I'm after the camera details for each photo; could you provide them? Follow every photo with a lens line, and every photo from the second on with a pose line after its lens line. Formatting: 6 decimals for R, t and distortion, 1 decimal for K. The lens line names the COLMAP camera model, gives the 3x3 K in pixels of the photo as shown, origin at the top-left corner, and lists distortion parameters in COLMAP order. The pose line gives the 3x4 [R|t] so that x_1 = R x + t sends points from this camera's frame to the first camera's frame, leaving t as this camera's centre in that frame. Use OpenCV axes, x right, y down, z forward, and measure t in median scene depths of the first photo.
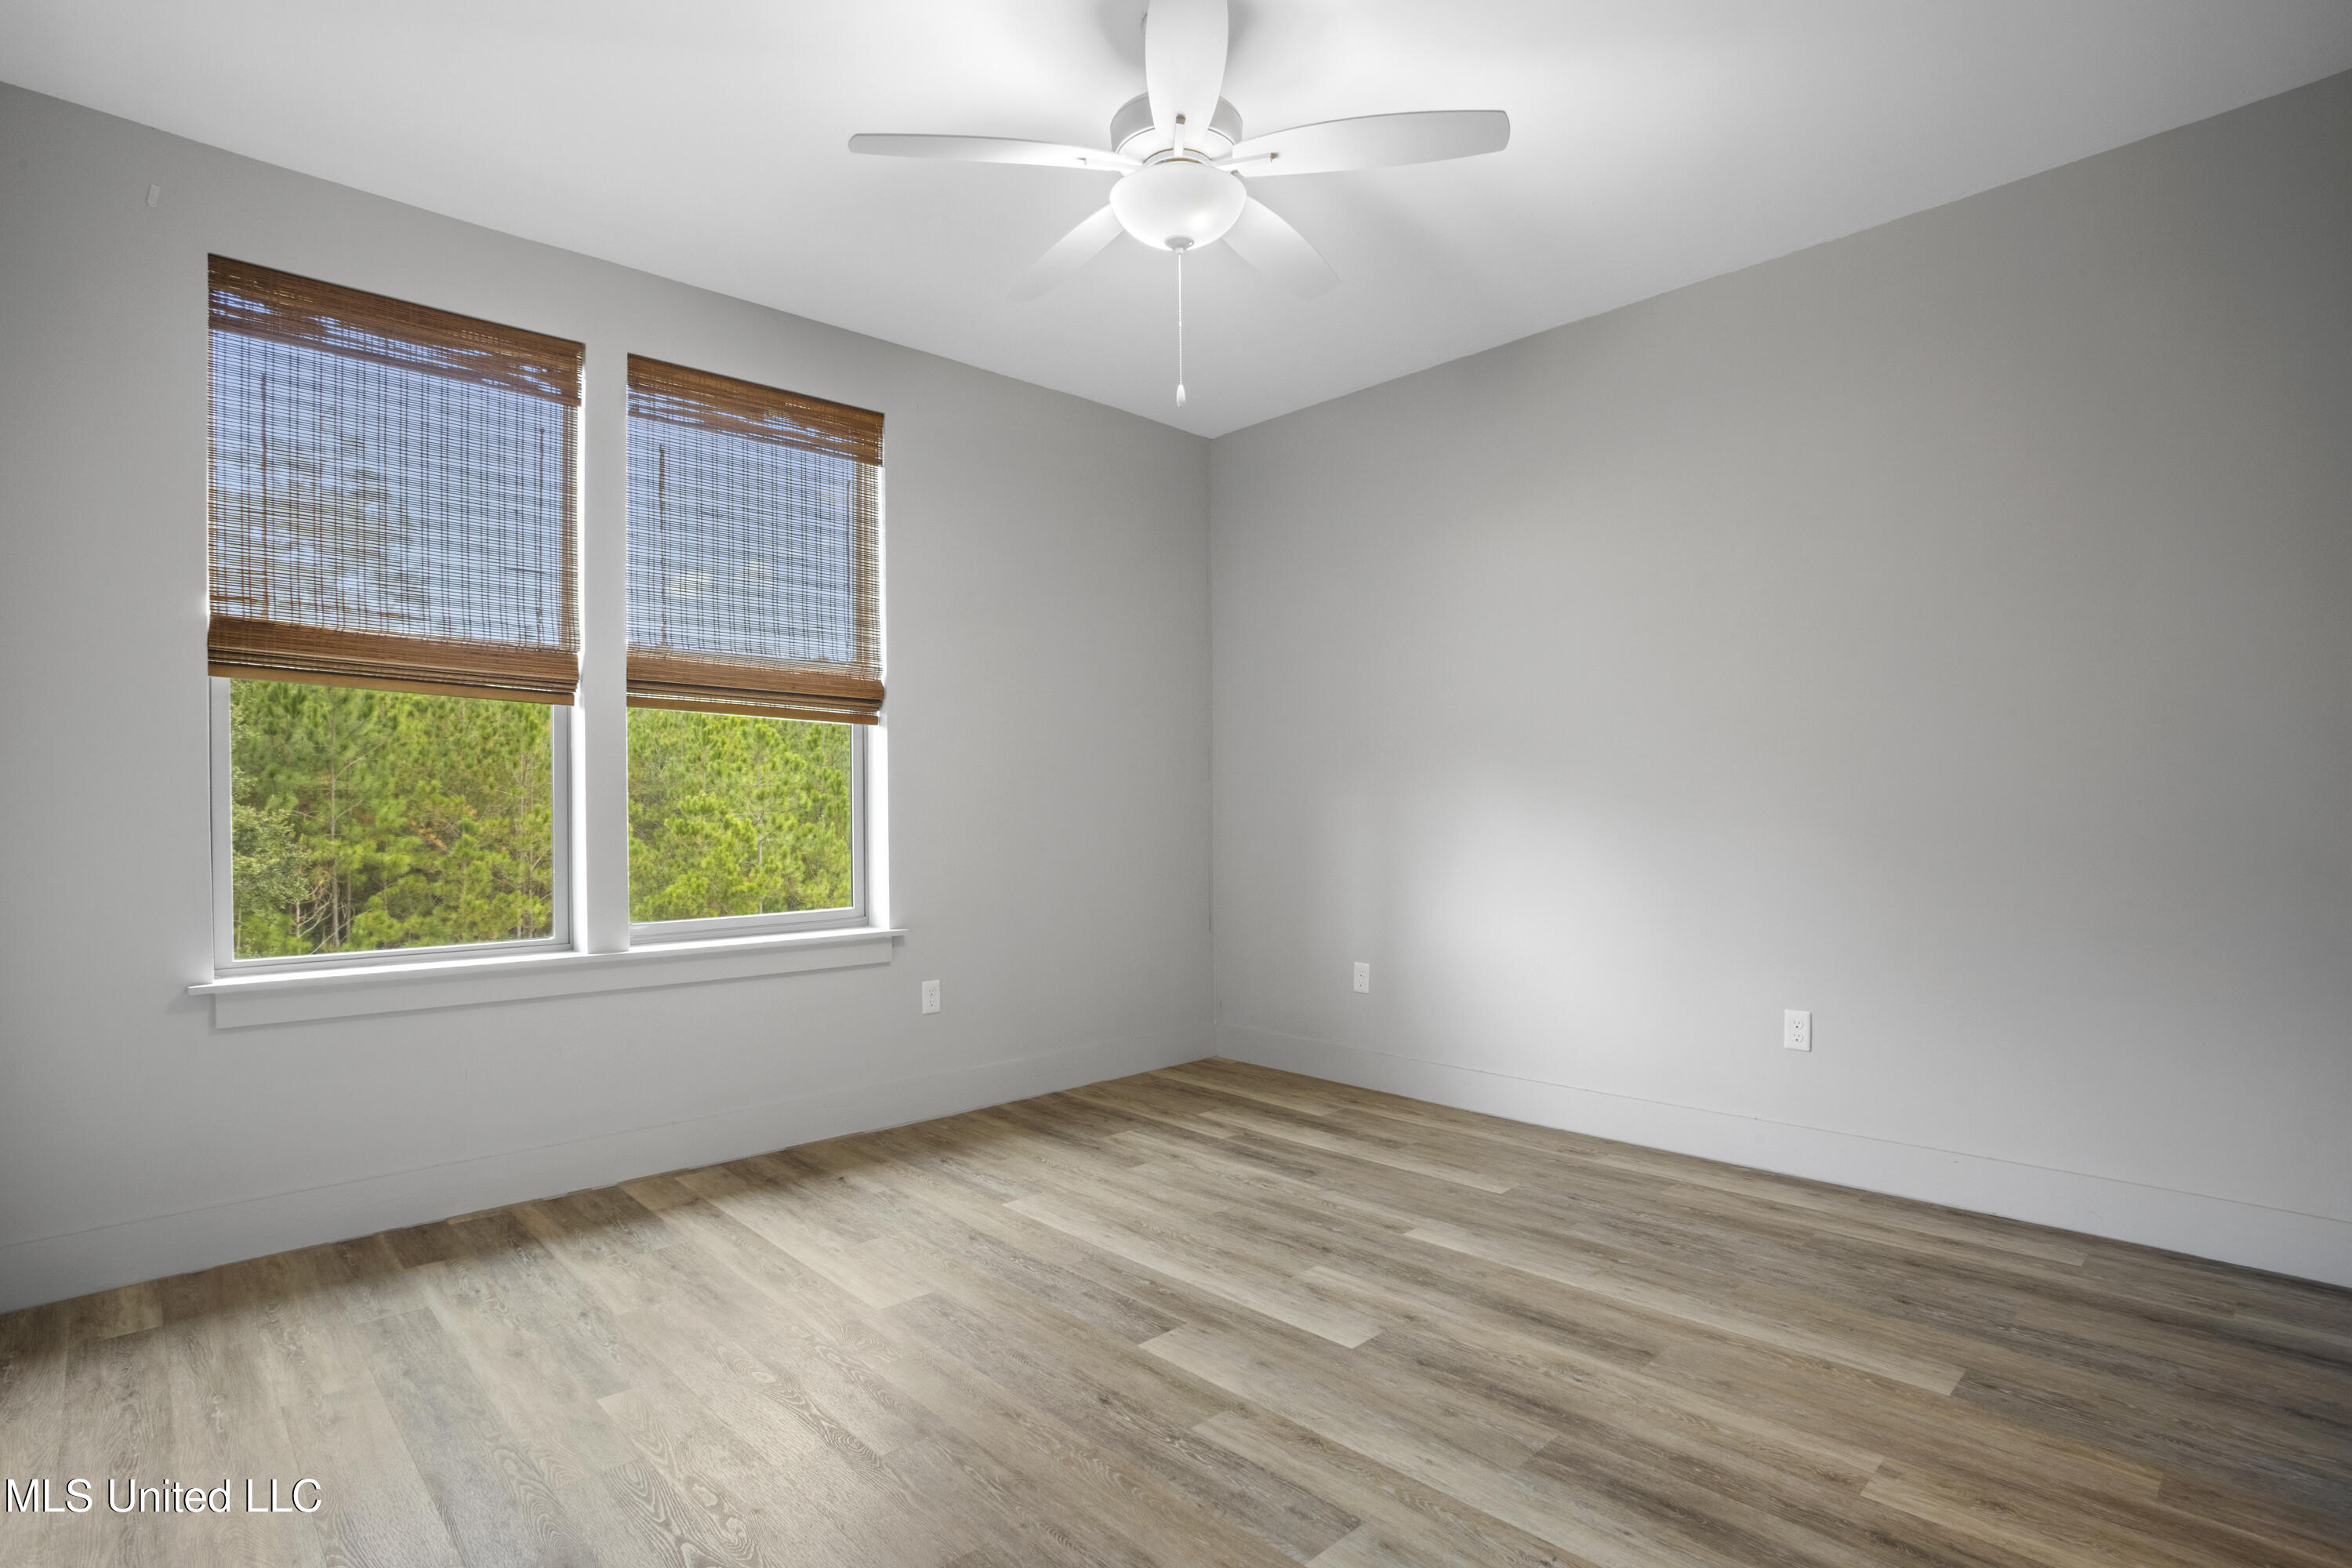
lens RADIAL K [[1156.5, 0, 1136.6], [0, 1156.5, 815.9], [0, 0, 1]] dist [-0.022302, 0.010356]
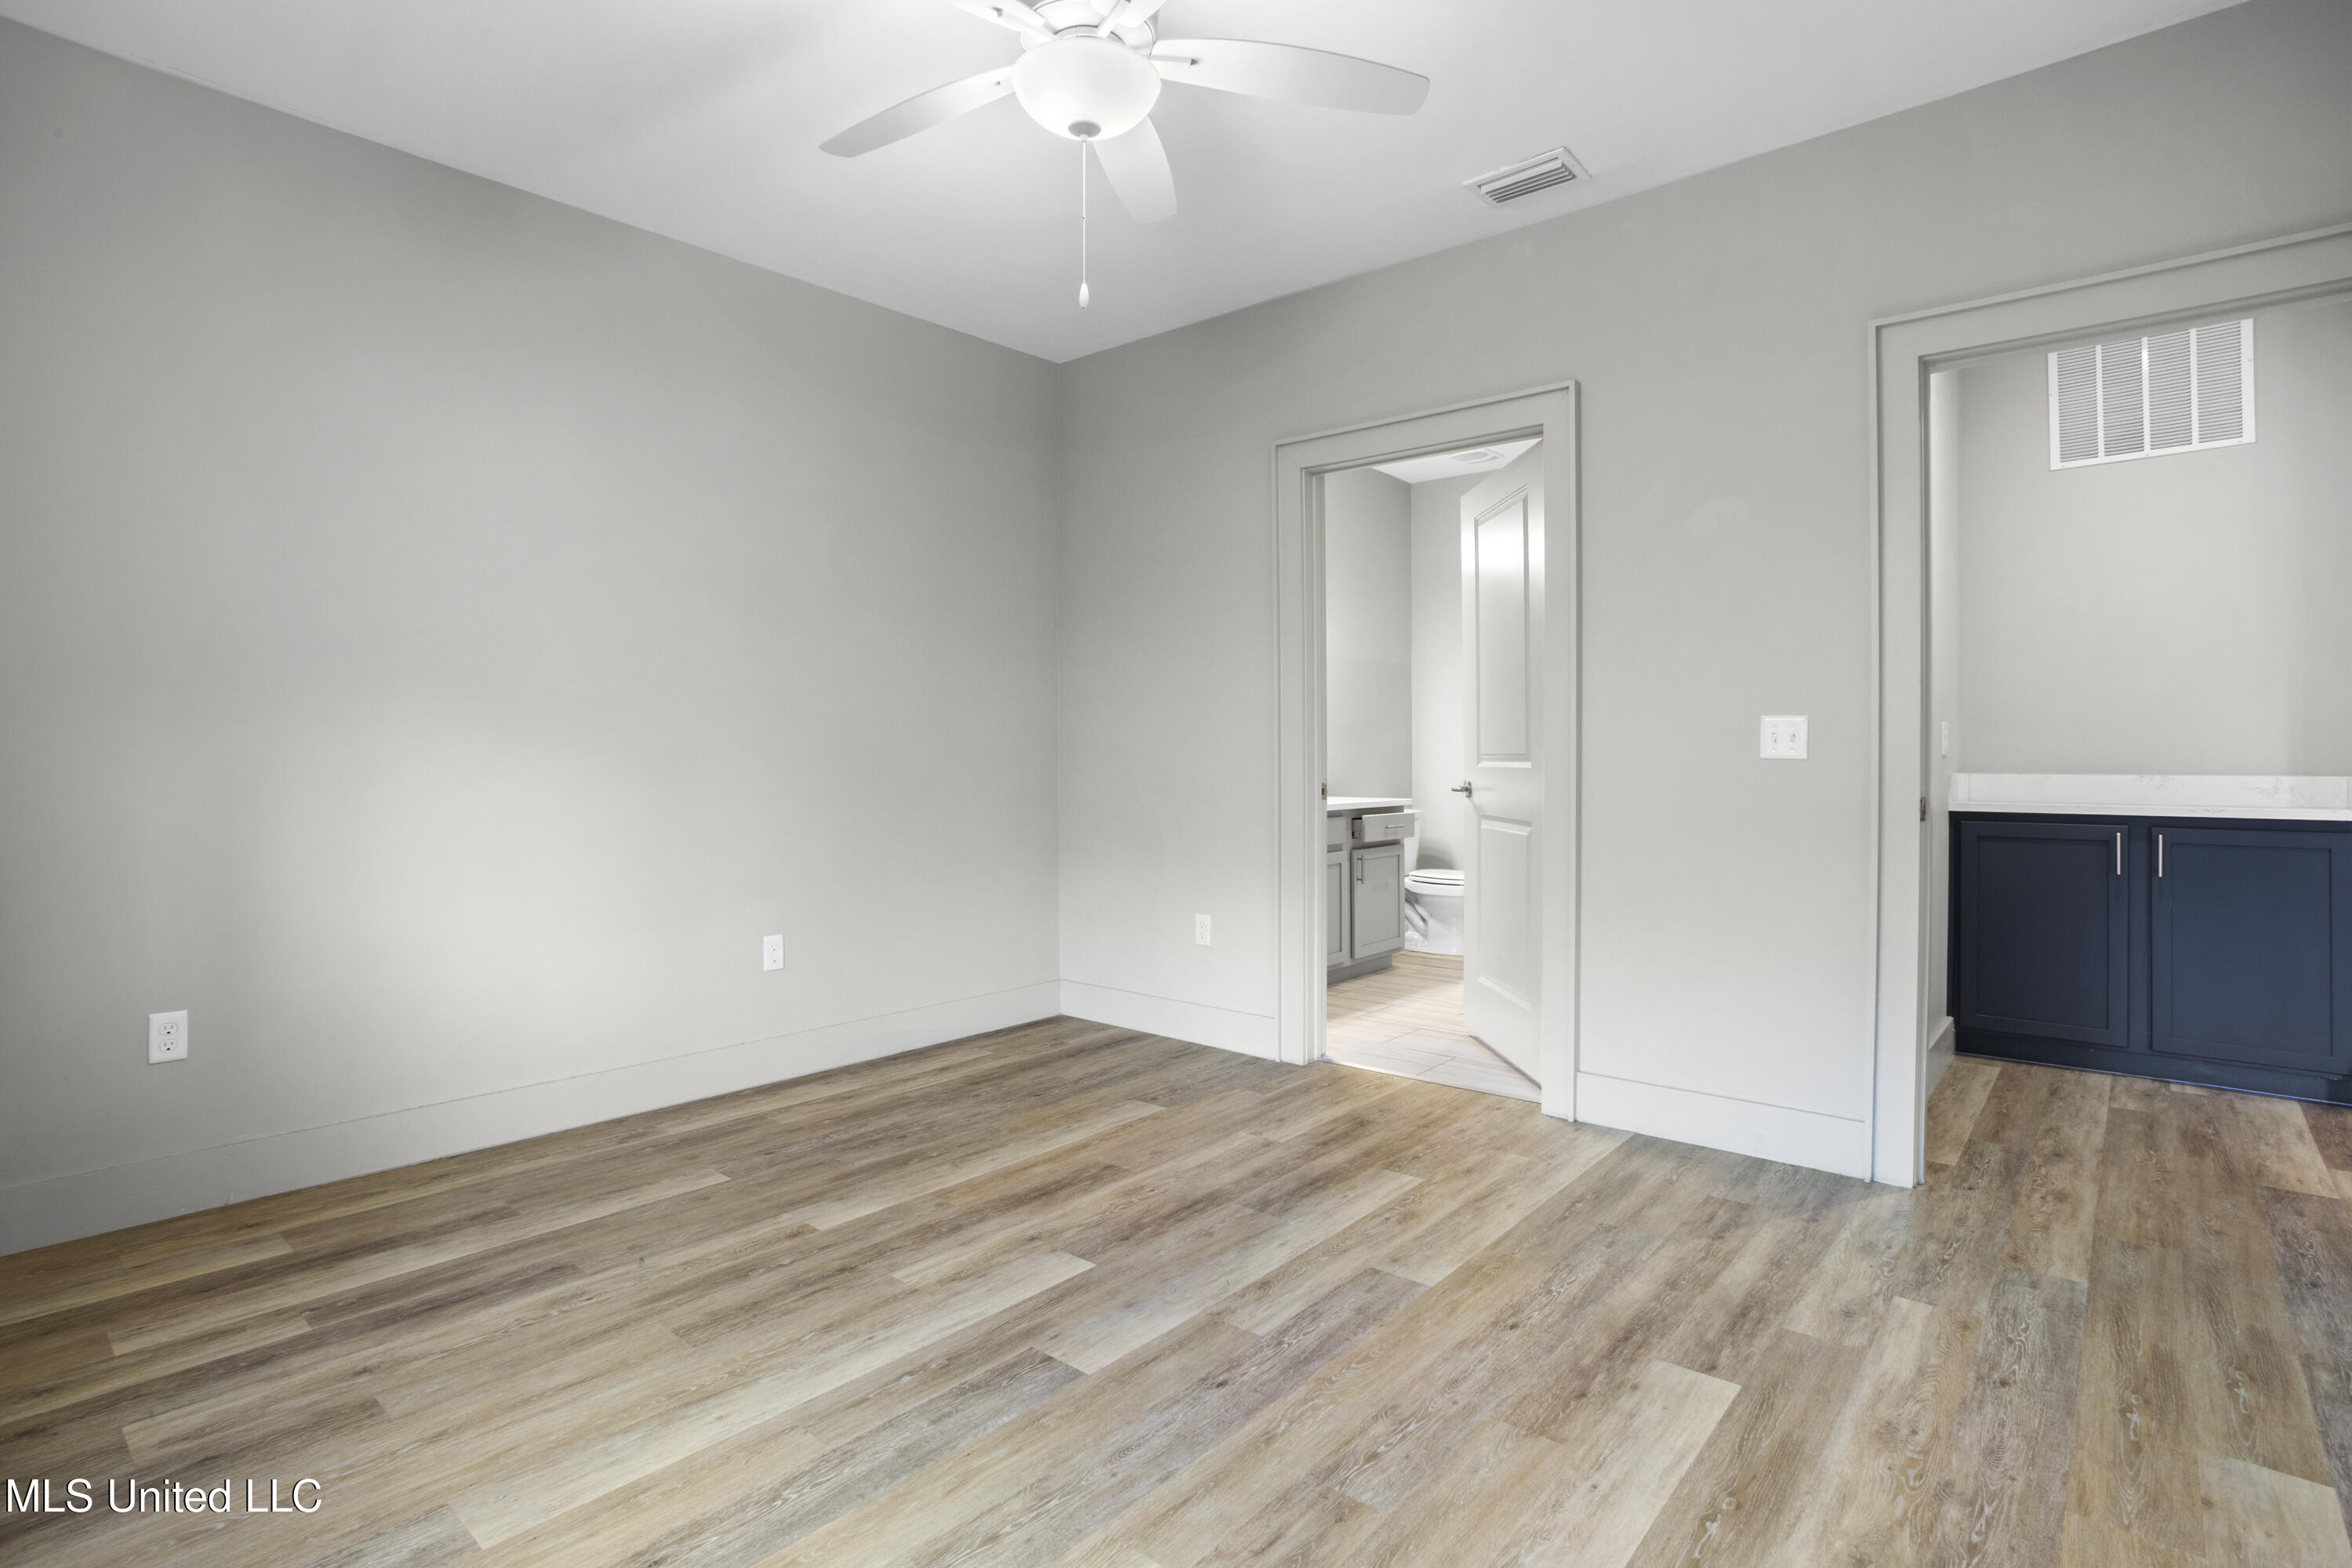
lens RADIAL K [[1156.5, 0, 1187.9], [0, 1156.5, 758.2], [0, 0, 1]] dist [-0.022302, 0.010356]
pose [[-0.119561, 0.011523, 0.992760, -0.684225], [0.002892, 0.999932, -0.011258, 0.007442], [-0.992823, 0.001525, -0.119586, 0.812195]]
